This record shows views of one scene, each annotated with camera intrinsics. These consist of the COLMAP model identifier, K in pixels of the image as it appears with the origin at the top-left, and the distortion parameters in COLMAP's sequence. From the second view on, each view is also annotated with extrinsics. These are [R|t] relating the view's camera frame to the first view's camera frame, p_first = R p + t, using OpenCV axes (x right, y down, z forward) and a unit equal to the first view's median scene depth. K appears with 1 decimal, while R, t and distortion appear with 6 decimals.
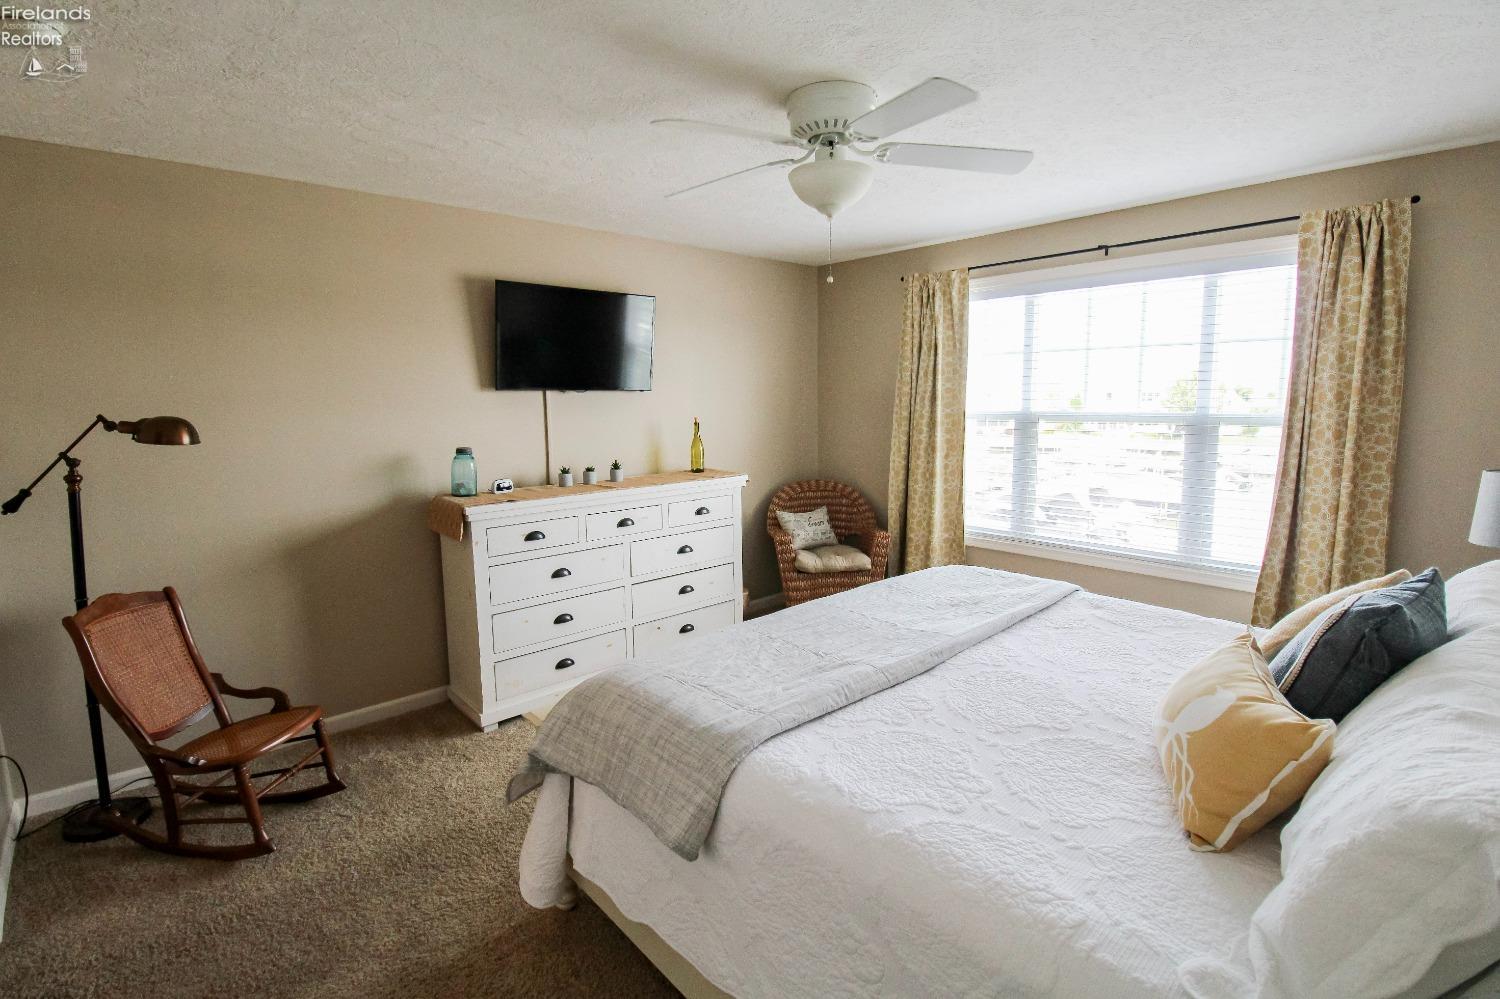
lens RADIAL K [[704.9, 0, 753.7], [0, 704.9, 485.0], [0, 0, 1]] dist [0.000778, -0.014489]
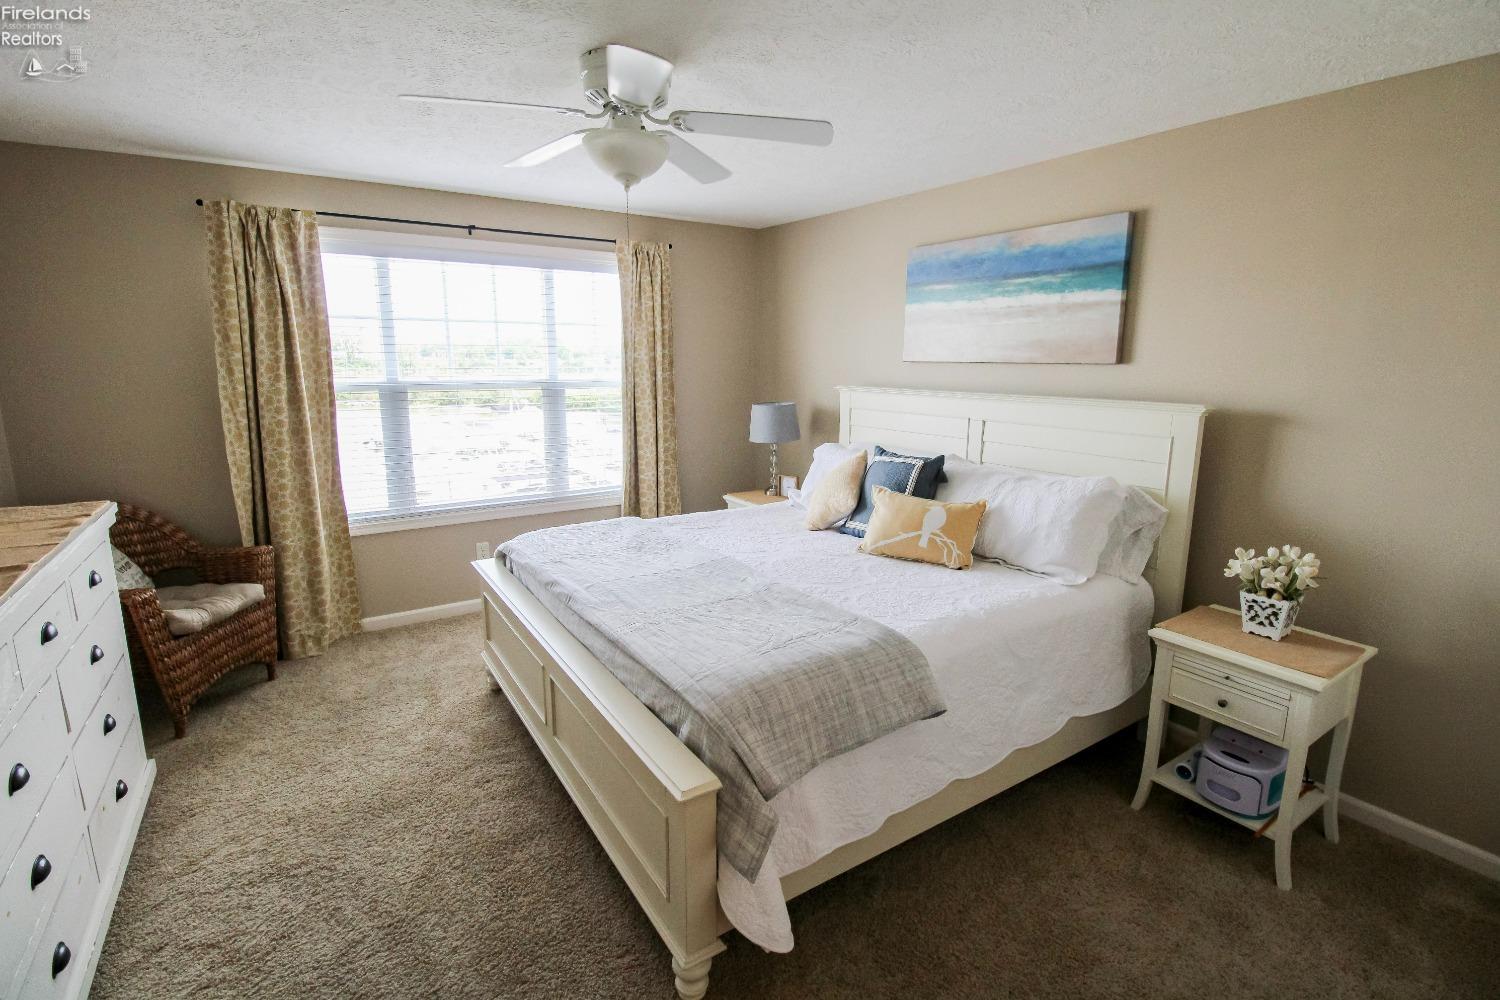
lens RADIAL K [[704.9, 0, 753.7], [0, 704.9, 485.5], [0, 0, 1]] dist [0.000778, -0.014489]
pose [[0.150206, -0.165454, 0.974712, -0.487792], [0.116015, 0.982035, 0.148819, -0.051543], [-0.981824, 0.090727, 0.166703, 0.376853]]
